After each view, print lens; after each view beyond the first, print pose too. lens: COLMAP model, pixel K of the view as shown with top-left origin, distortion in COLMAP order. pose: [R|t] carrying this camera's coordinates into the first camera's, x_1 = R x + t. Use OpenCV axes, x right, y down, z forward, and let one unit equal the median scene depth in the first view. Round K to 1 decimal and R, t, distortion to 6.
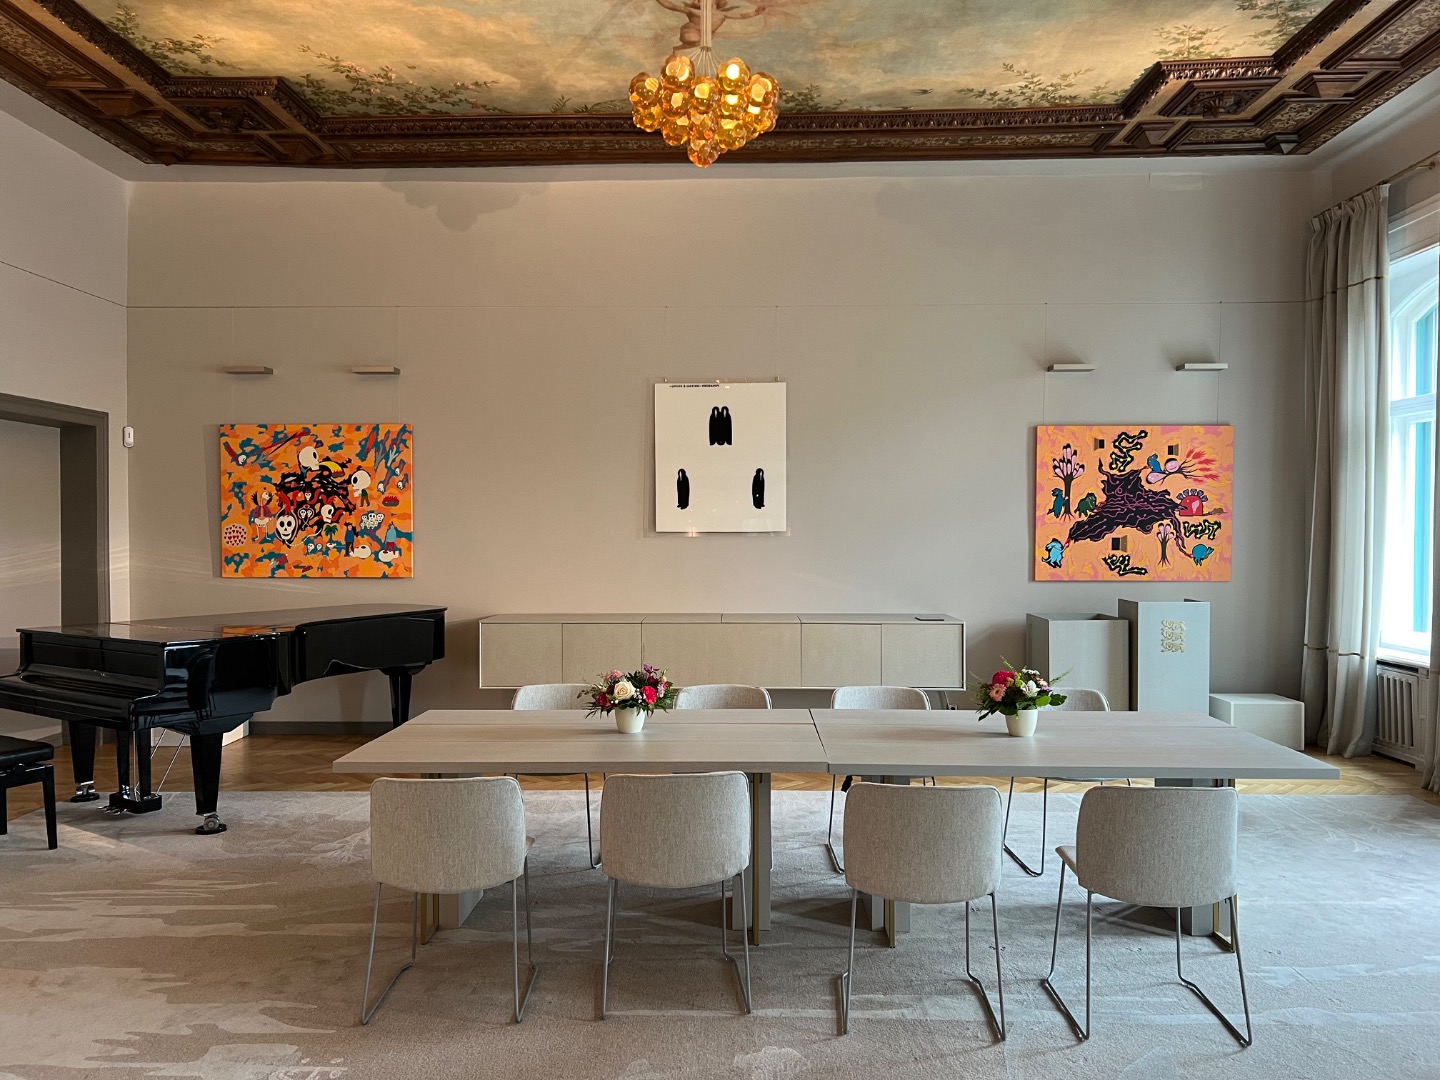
lens RADIAL K [[1075.4, 0, 720.0], [0, 1075.4, 540.0], [0, 0, 1]] dist [0.041050, -0.052367]
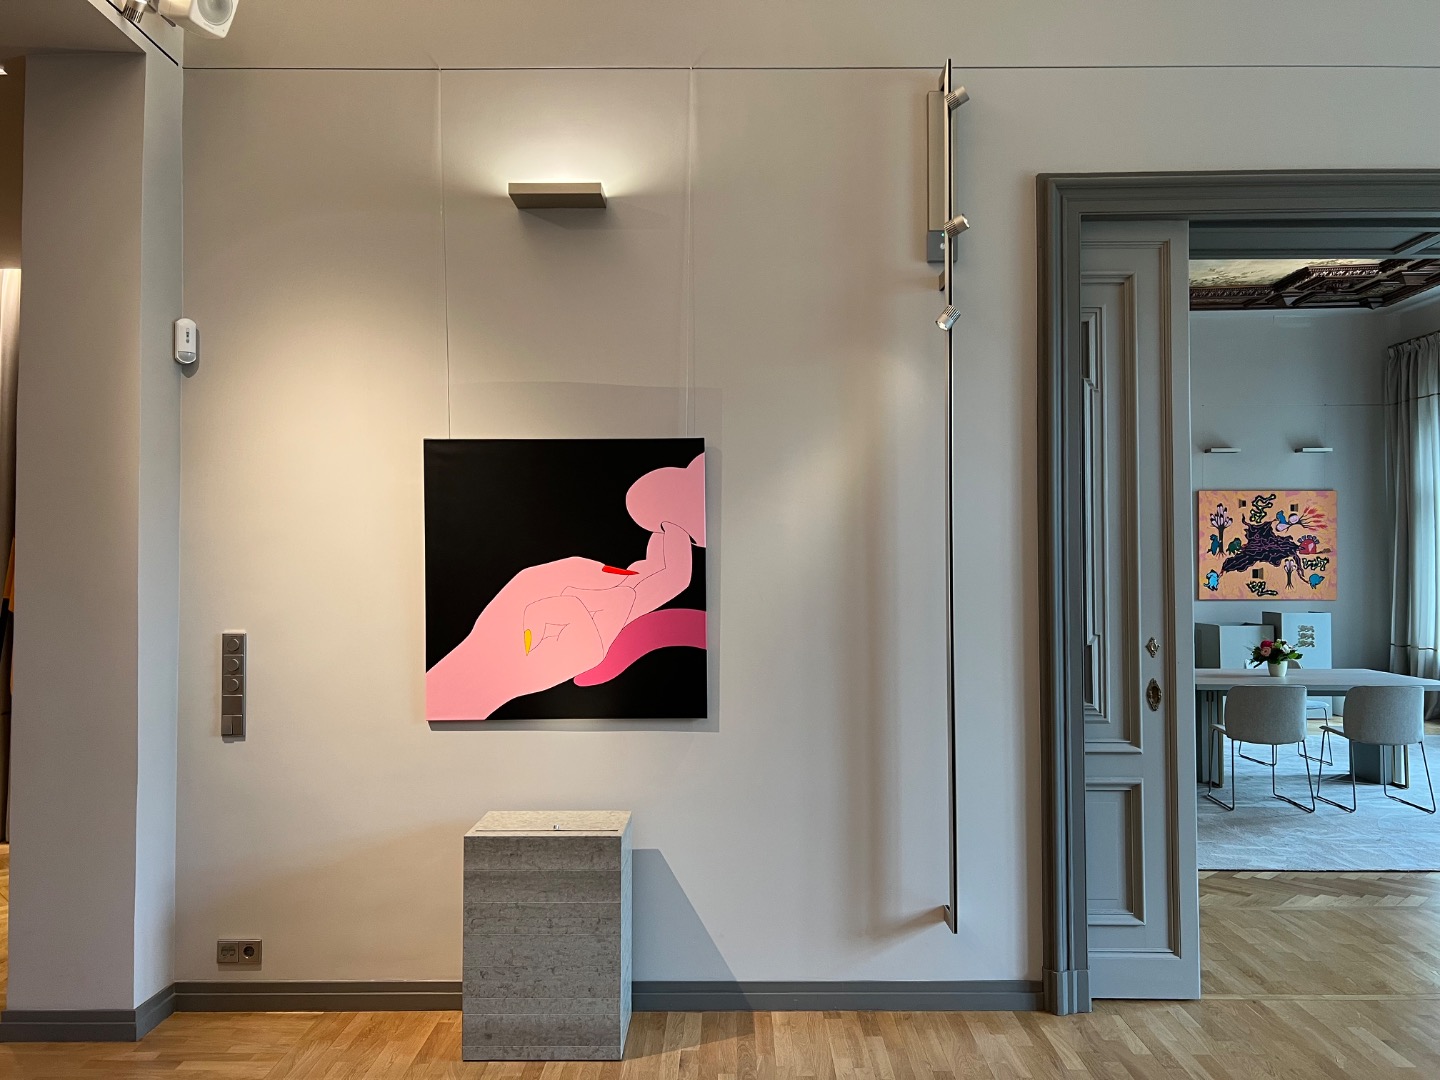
lens RADIAL K [[1075.4, 0, 720.0], [0, 1075.4, 540.0], [0, 0, 1]] dist [0.041050, -0.052367]
pose [[0.999957, -0.001015, 0.009270, -0.351025], [0.001365, 0.999283, -0.037825, 0.012249], [-0.009225, 0.037836, 0.999241, -0.418651]]
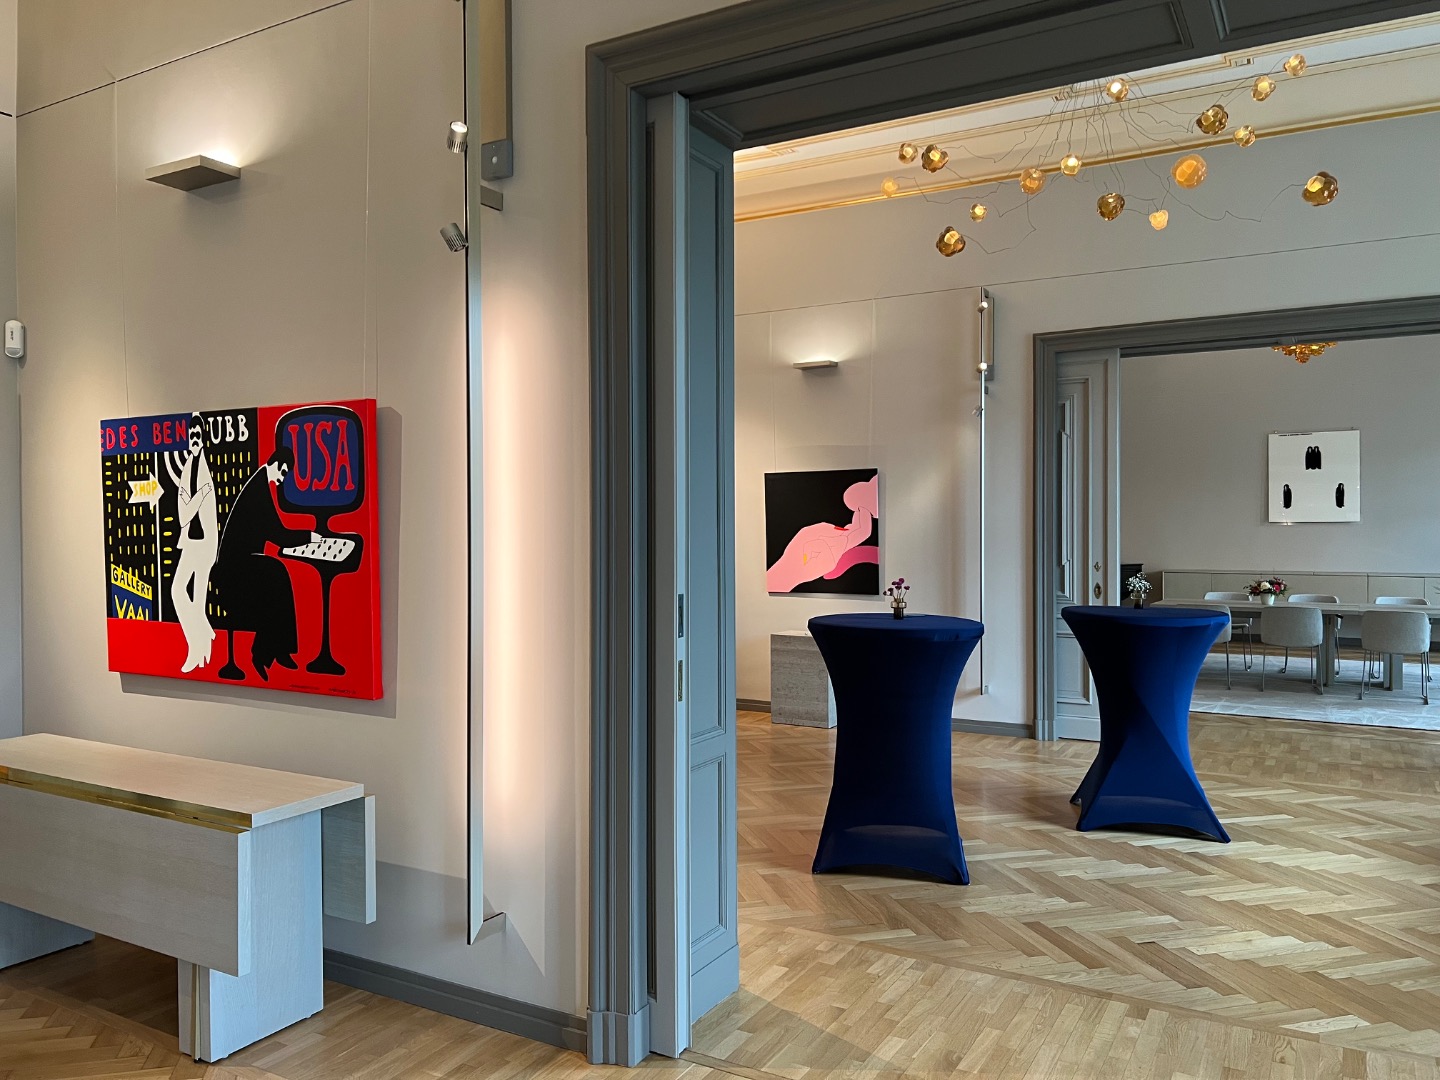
lens RADIAL K [[1081.8, 0, 721.2], [0, 1081.8, 529.0], [0, 0, 1]] dist [0.053798, -0.061734]
pose [[0.876513, -0.002884, -0.481369, 0.011376], [-0.000499, 0.999976, -0.006899, 0.015463], [0.481378, 0.006287, 0.876491, -0.929366]]
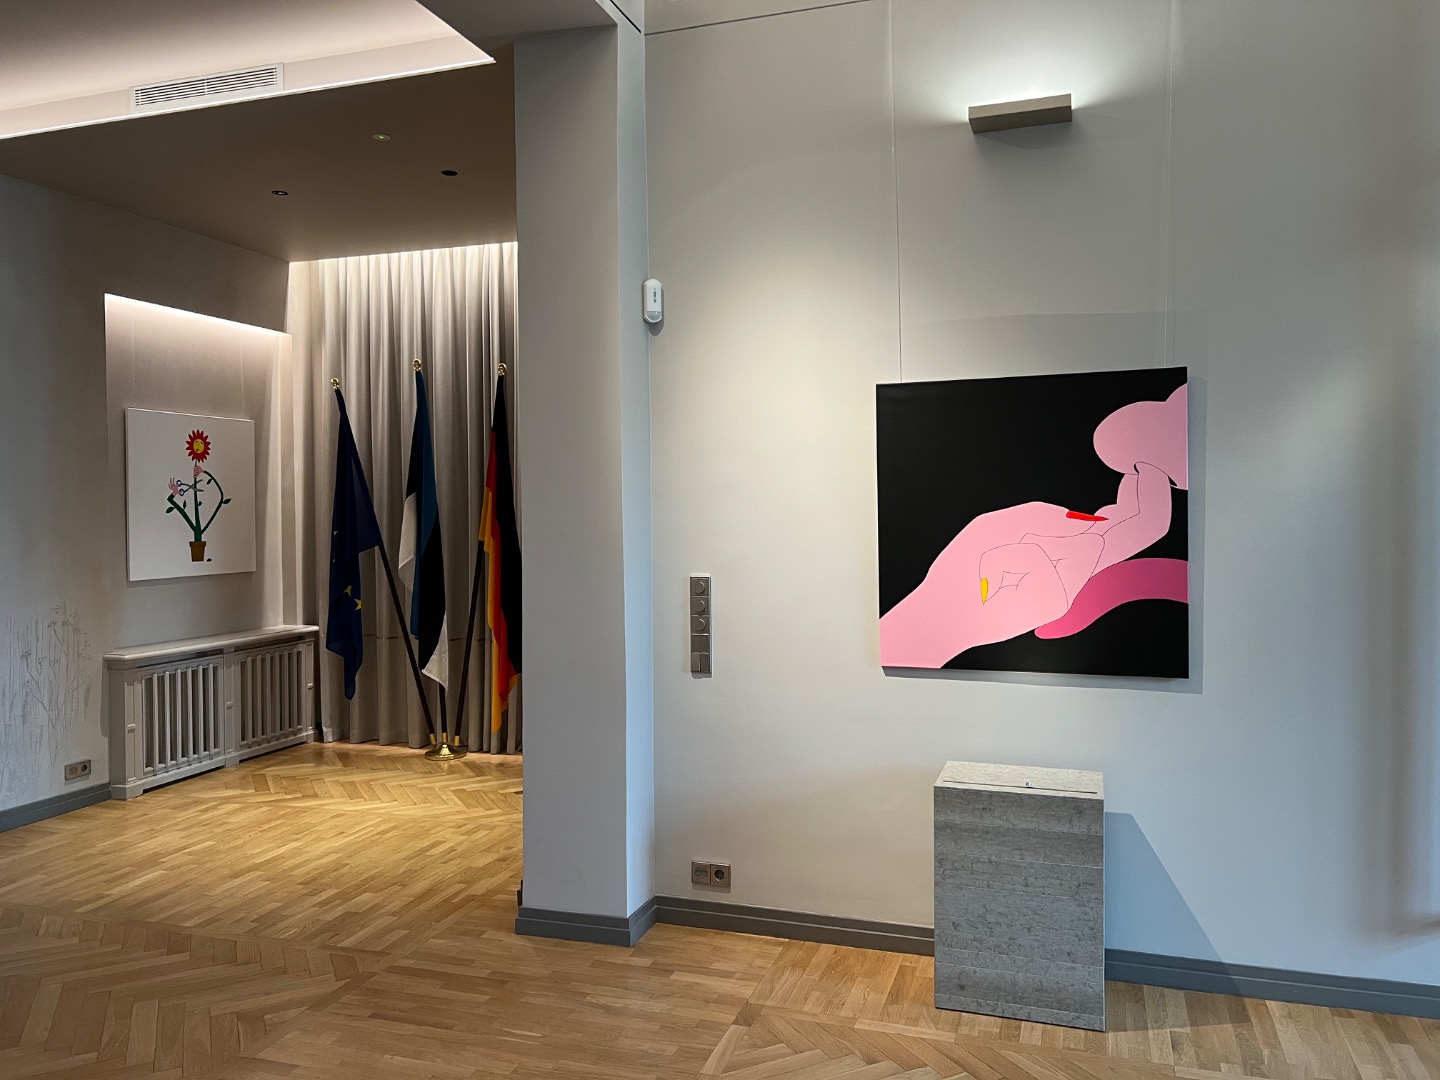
lens RADIAL K [[1078.2, 0, 722.4], [0, 1078.2, 537.6], [0, 0, 1]] dist [0.054608, -0.067066]
pose [[0.951514, 0.000516, -0.307605, -0.394828], [0.004702, 0.999857, 0.016223, 0.008632], [0.307570, -0.016883, 0.951376, -0.414063]]
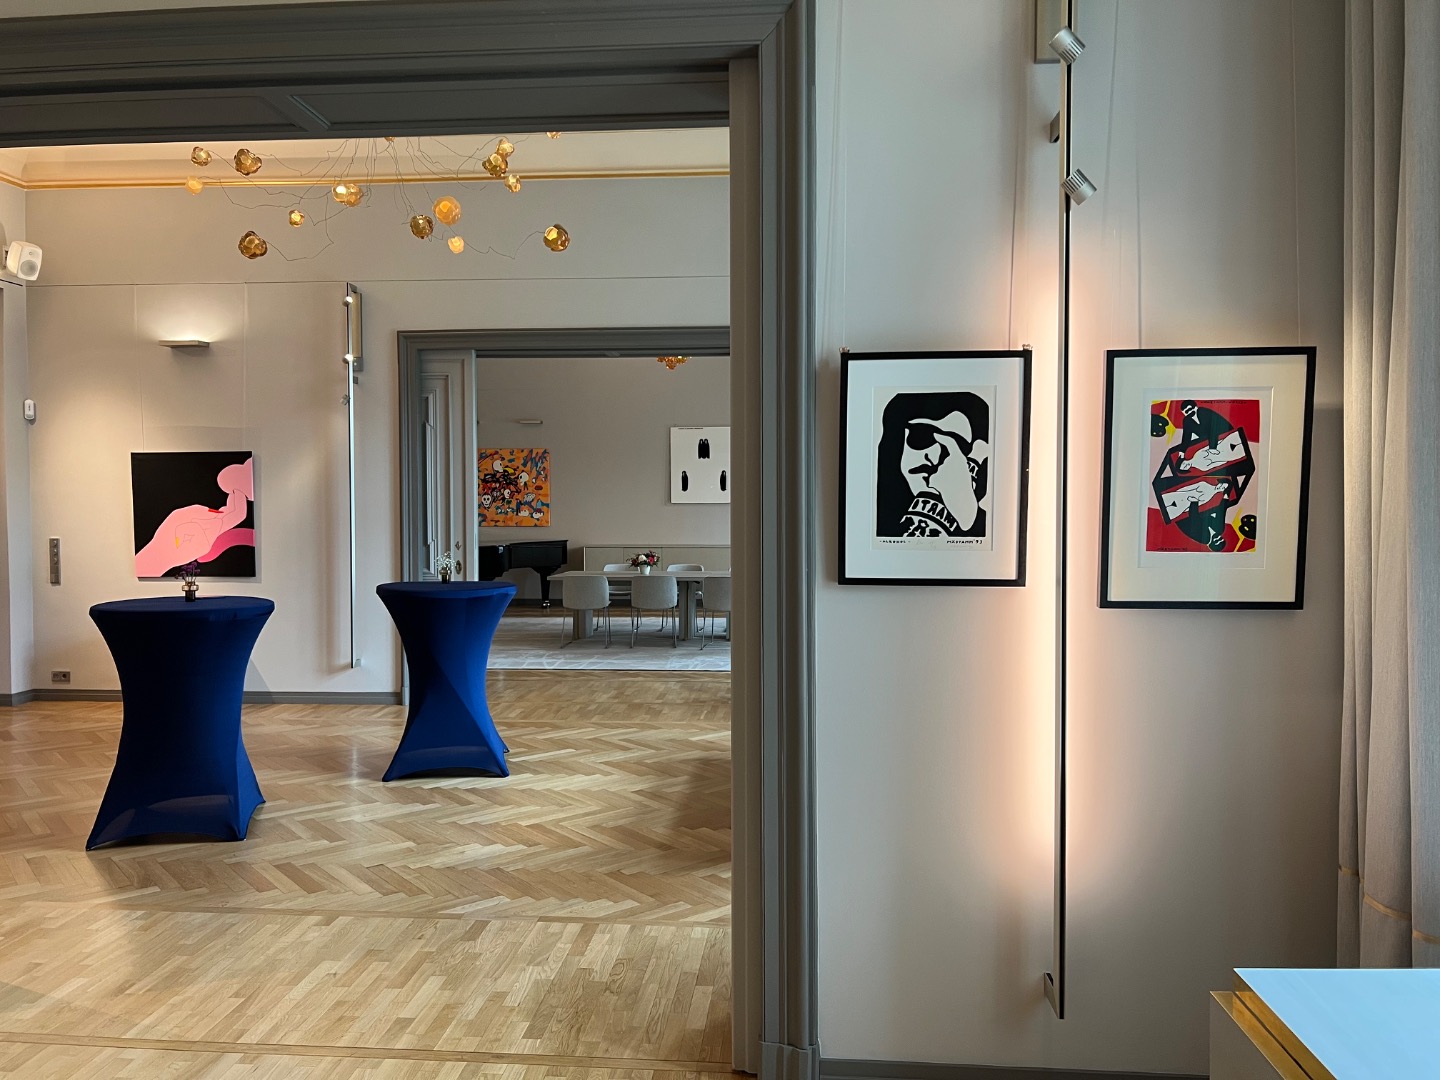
lens RADIAL K [[1078.2, 0, 722.4], [0, 1078.2, 537.6], [0, 0, 1]] dist [0.054608, -0.067066]
pose [[0.997787, 0.000051, -0.066484, 0.165644], [0.001540, 0.999714, 0.023877, 0.009024], [0.066467, -0.023926, 0.997502, -0.968464]]
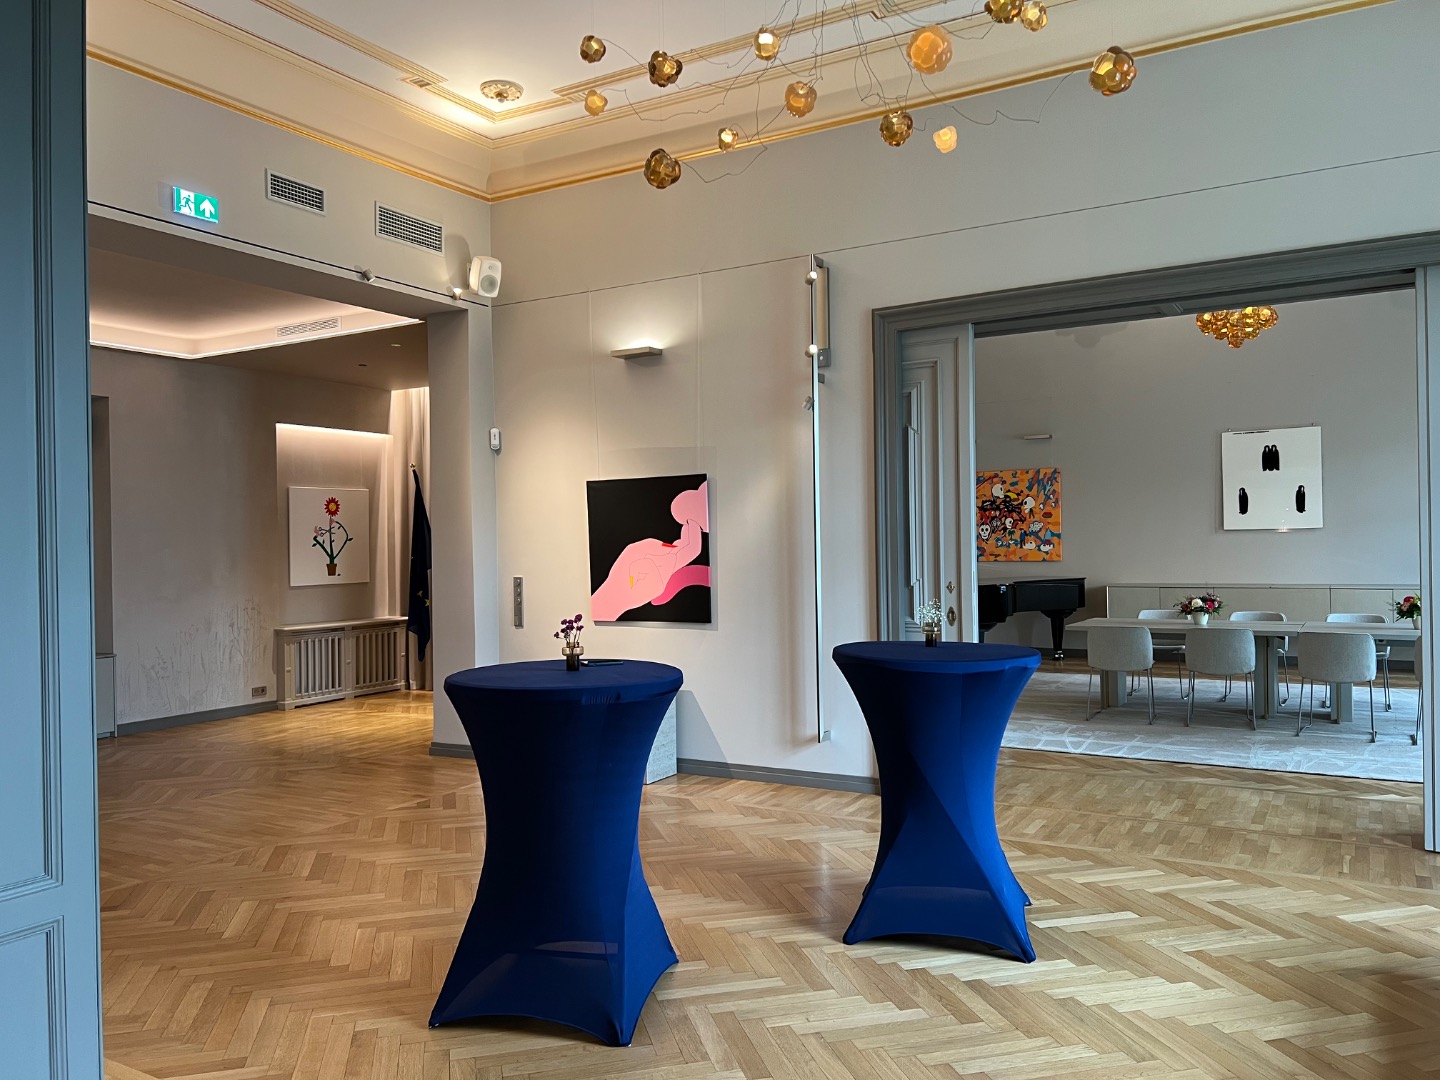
lens RADIAL K [[1078.2, 0, 722.4], [0, 1078.2, 537.6], [0, 0, 1]] dist [0.054608, -0.067066]
pose [[0.869290, -0.016912, -0.494014, 0.084416], [0.012724, 0.999849, -0.011838, 0.012603], [0.494139, 0.004005, 0.869374, -0.704252]]
